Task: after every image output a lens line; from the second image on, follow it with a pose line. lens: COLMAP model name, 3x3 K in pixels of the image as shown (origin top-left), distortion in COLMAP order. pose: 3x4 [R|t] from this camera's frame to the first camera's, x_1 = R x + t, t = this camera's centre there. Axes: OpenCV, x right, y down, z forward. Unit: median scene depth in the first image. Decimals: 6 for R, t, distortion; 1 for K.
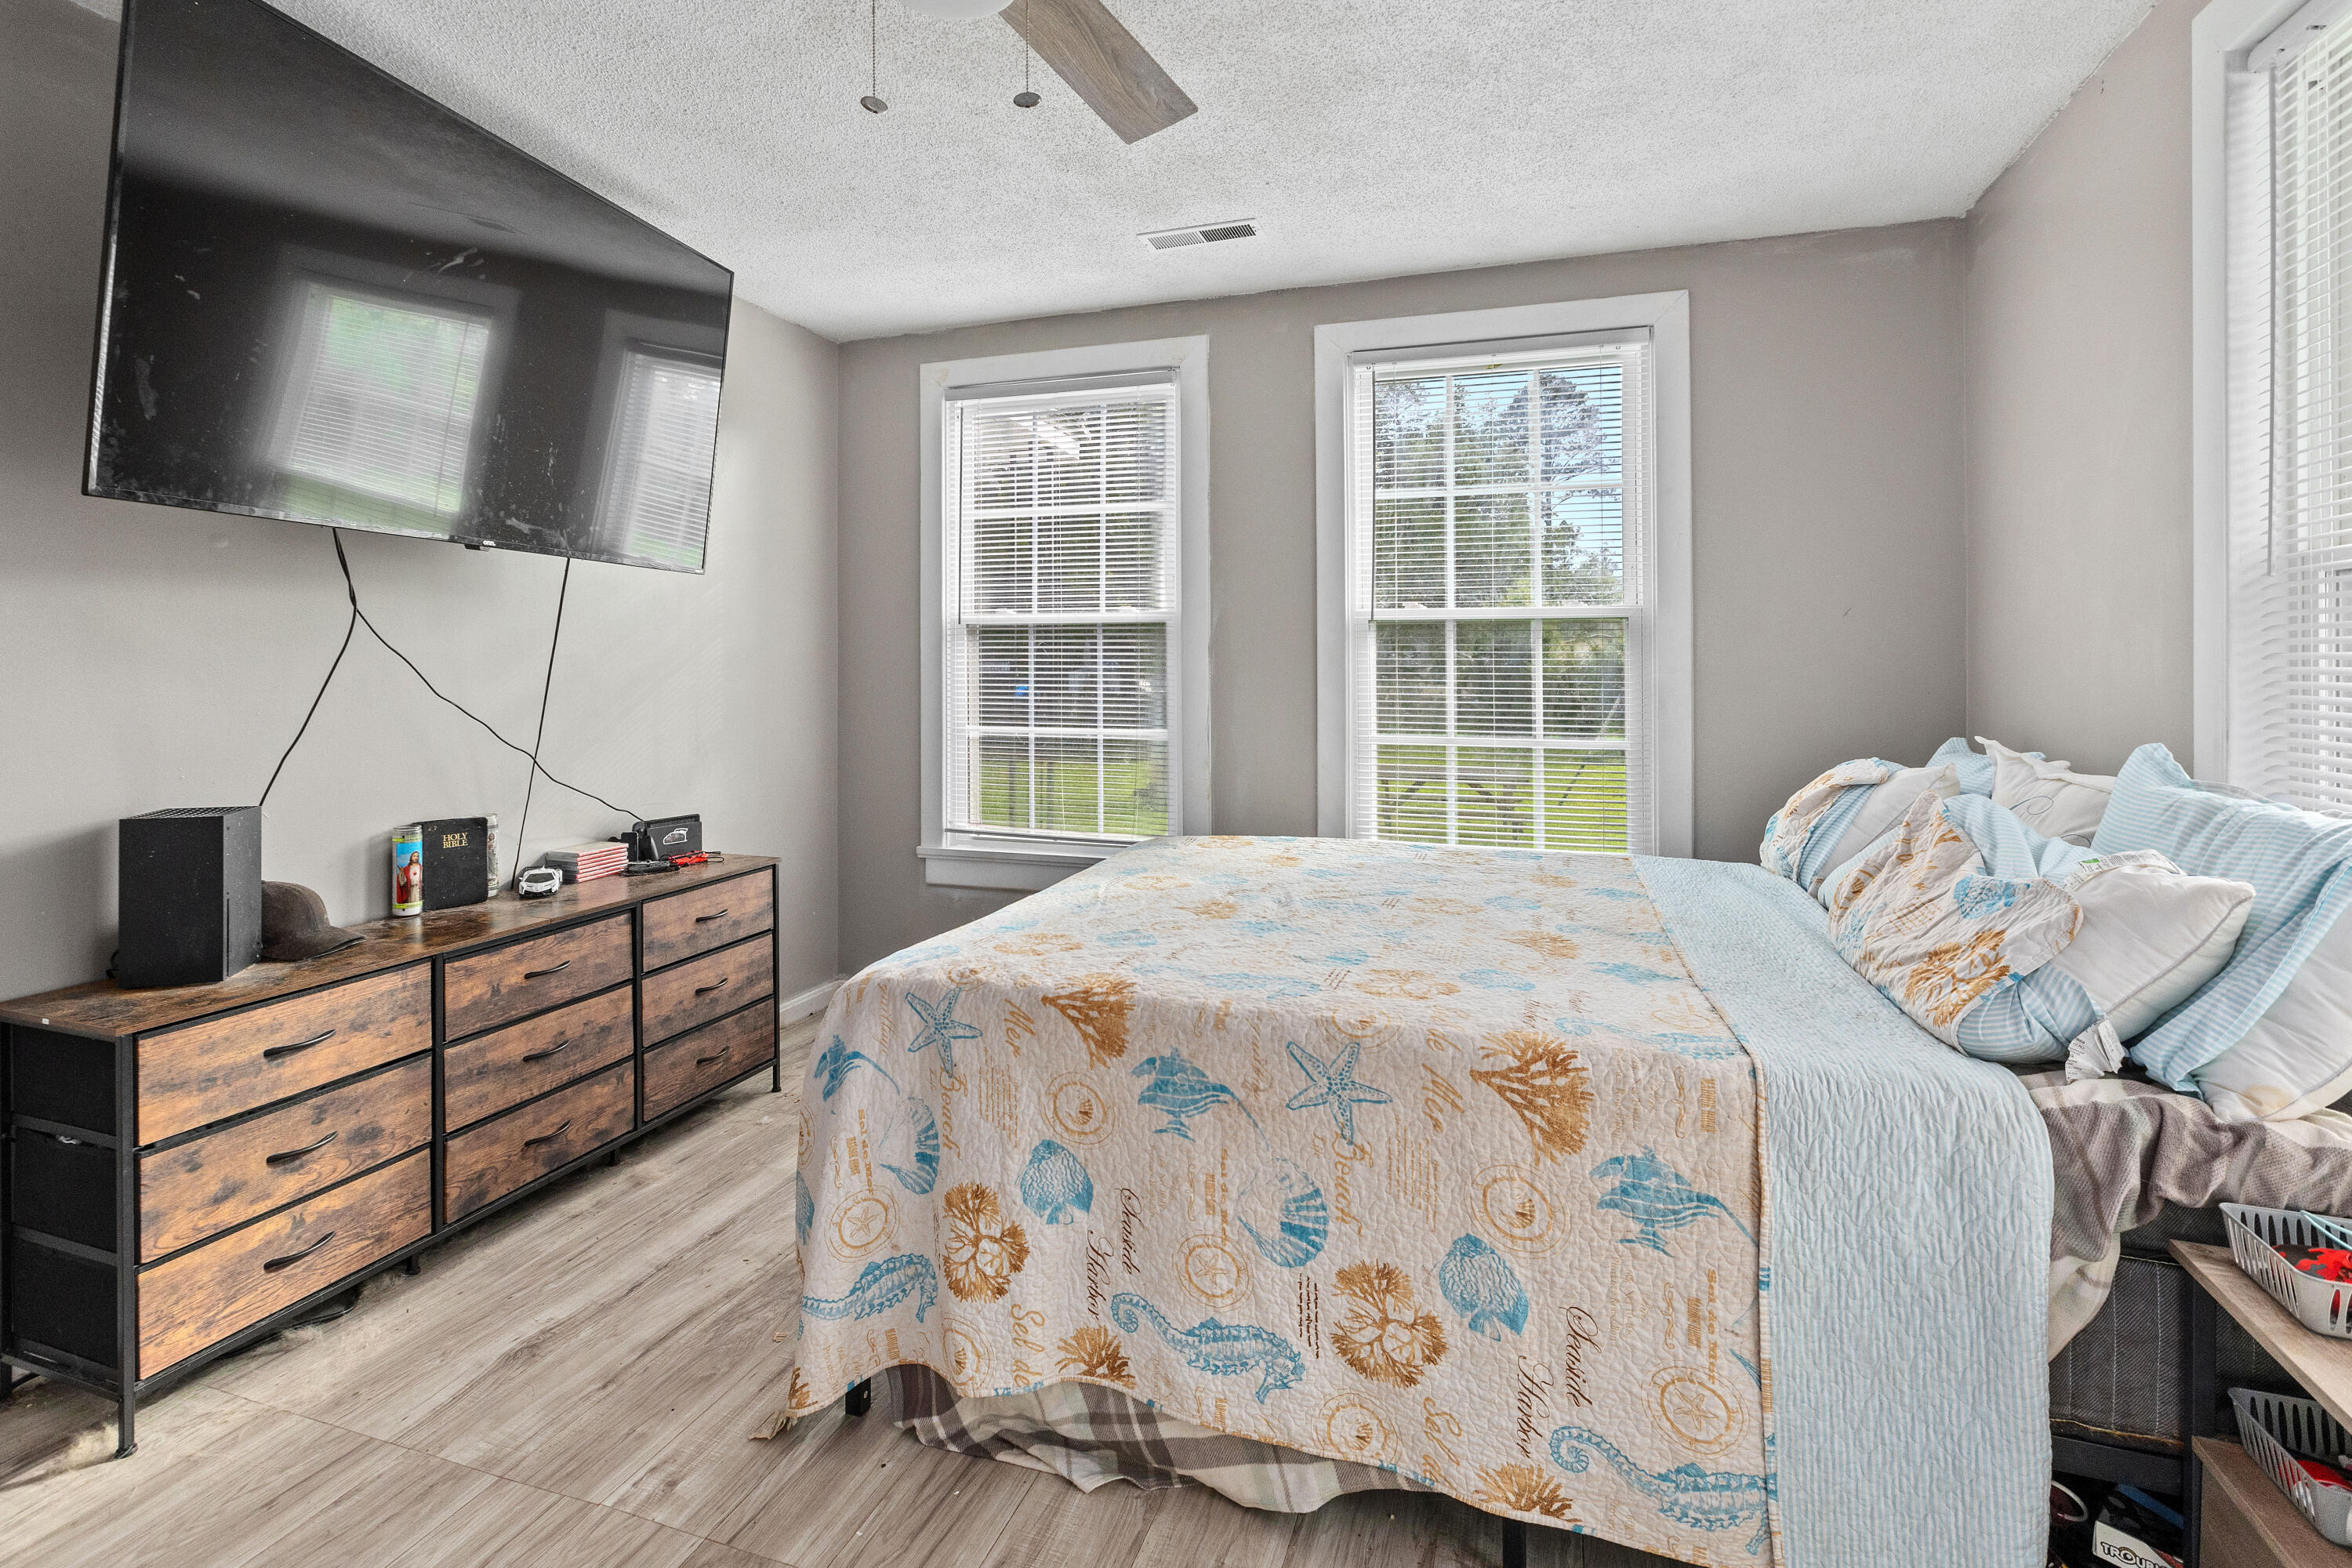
lens RADIAL K [[1125.8, 0, 1173.4], [0, 1125.8, 657.8], [0, 0, 1]] dist [0.003807, 0.000852]
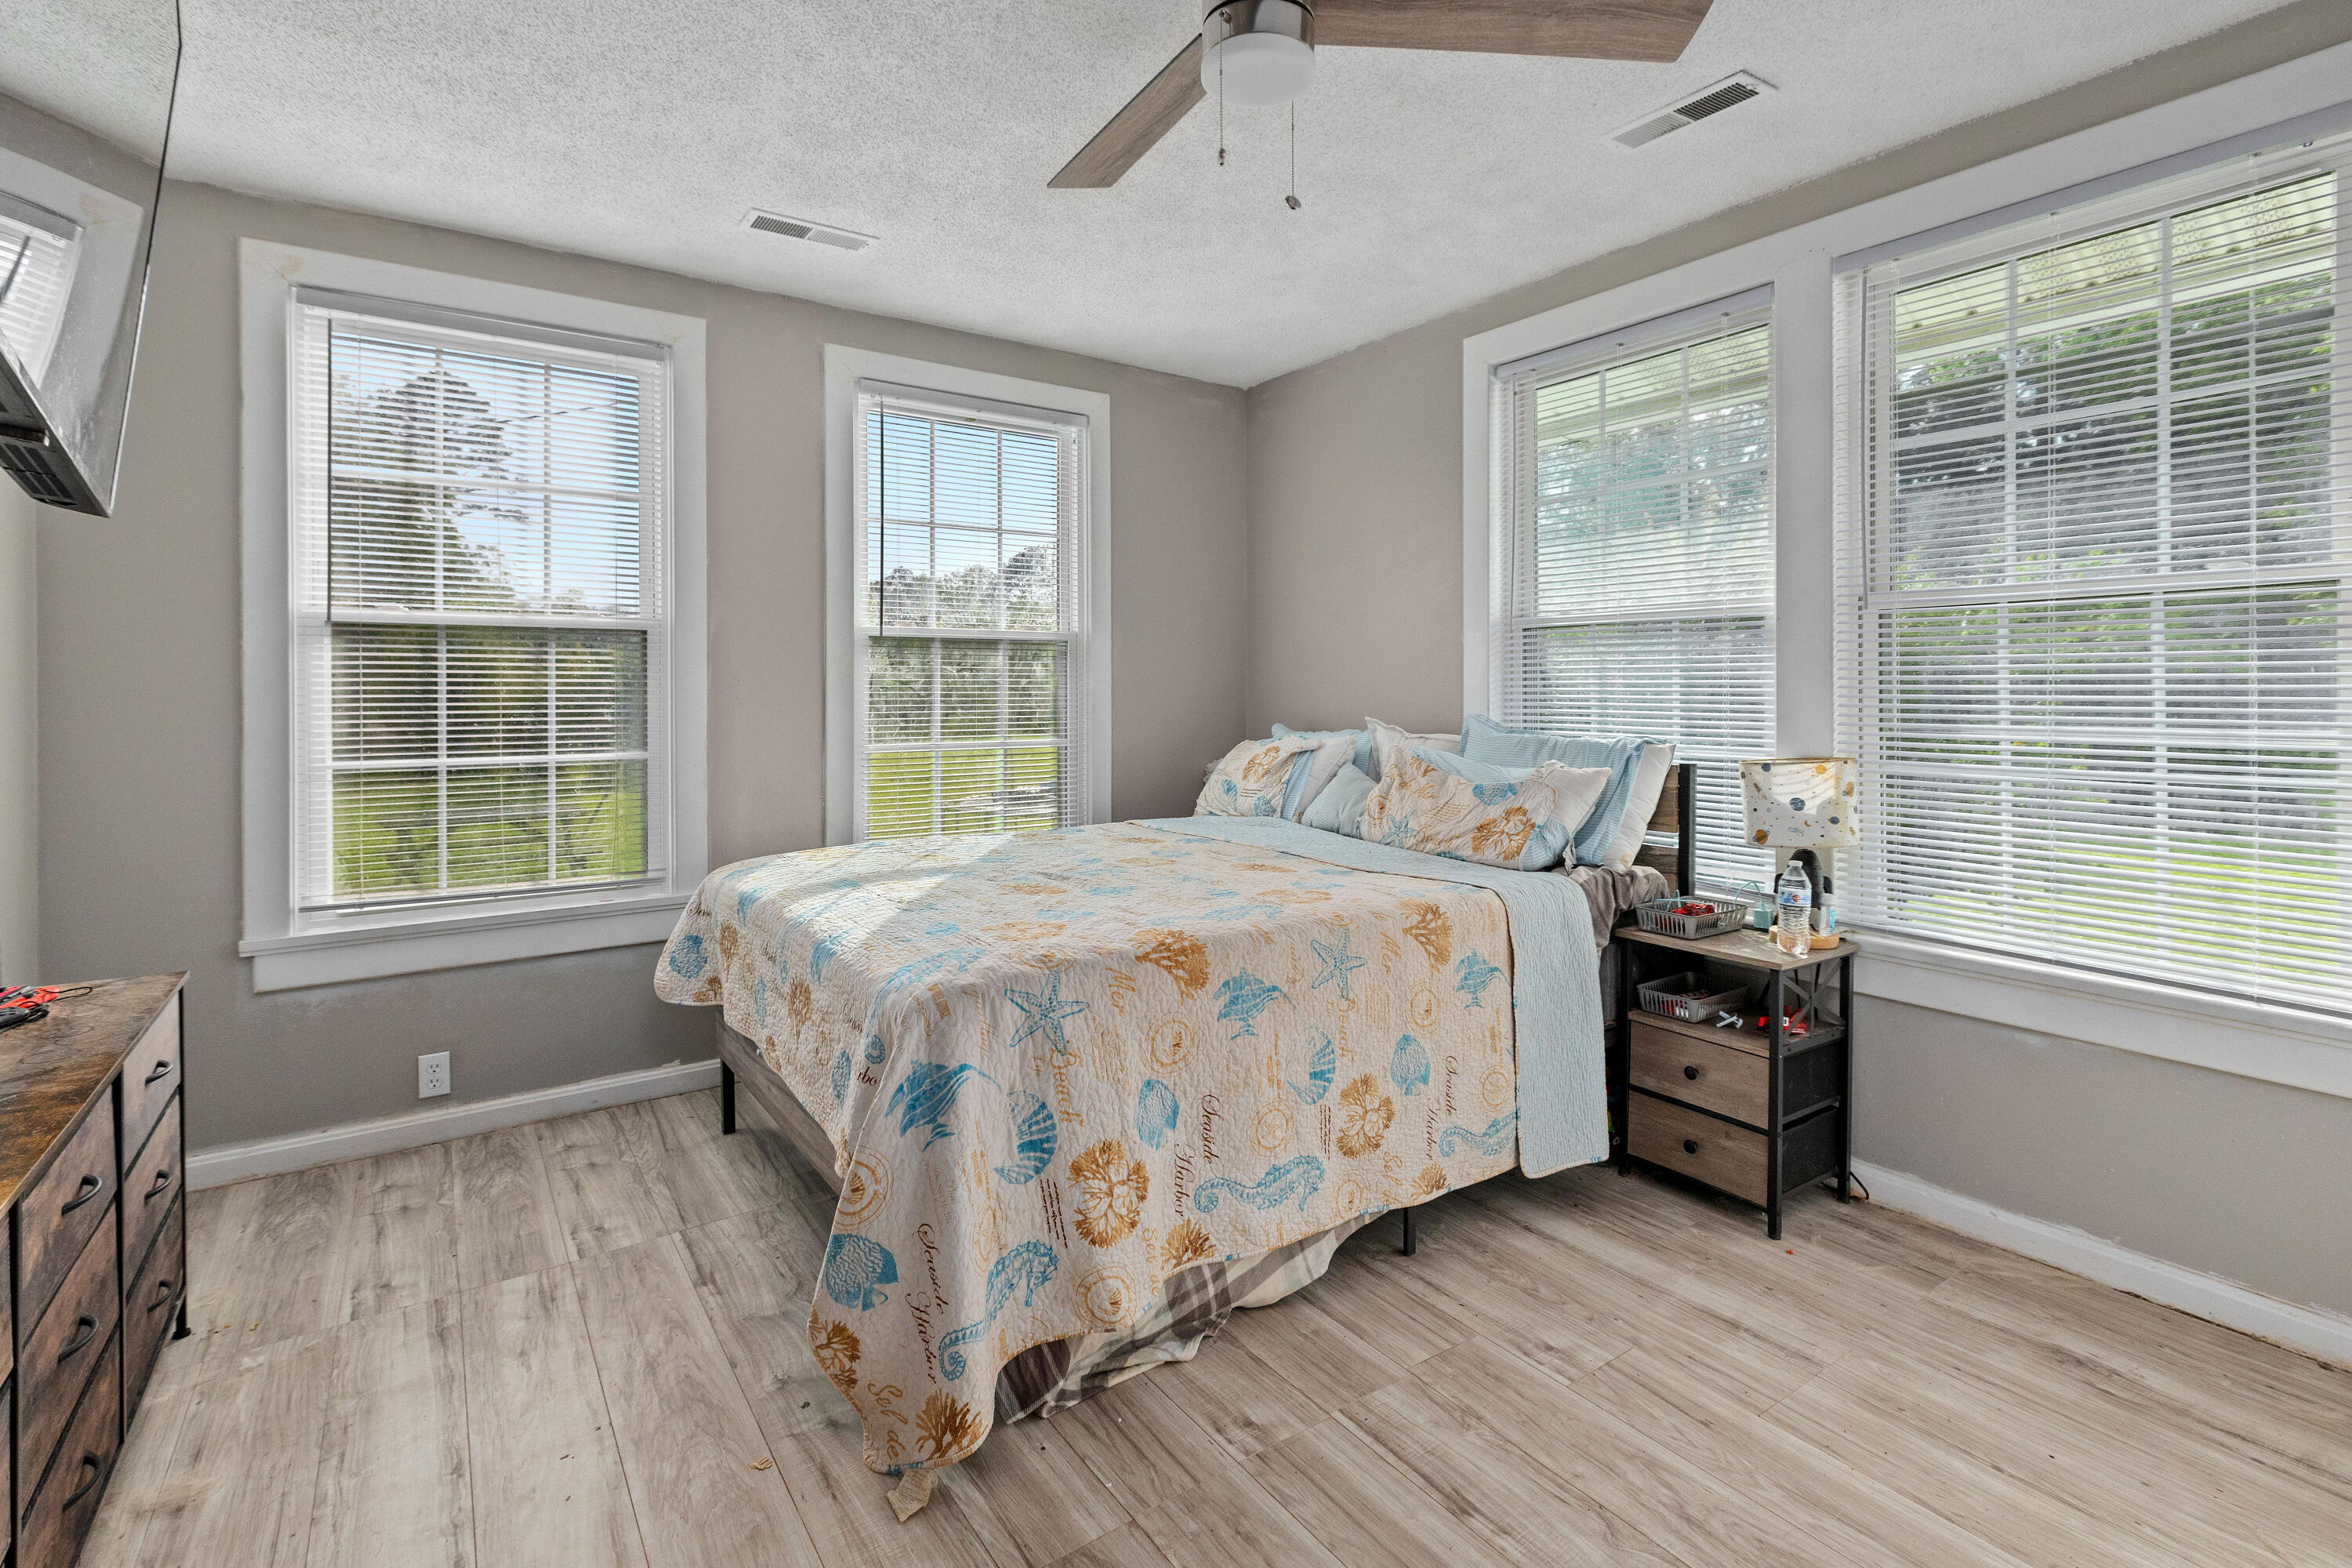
lens RADIAL K [[1098.1, 0, 1181.0], [0, 1098.1, 697.7], [0, 0, 1]] dist [0.002473, 0.000919]
pose [[0.582663, -0.008002, 0.812675, -1.001664], [0.001562, 0.999961, 0.008726, 0.032899], [-0.812713, -0.003815, 0.582652, 0.331358]]
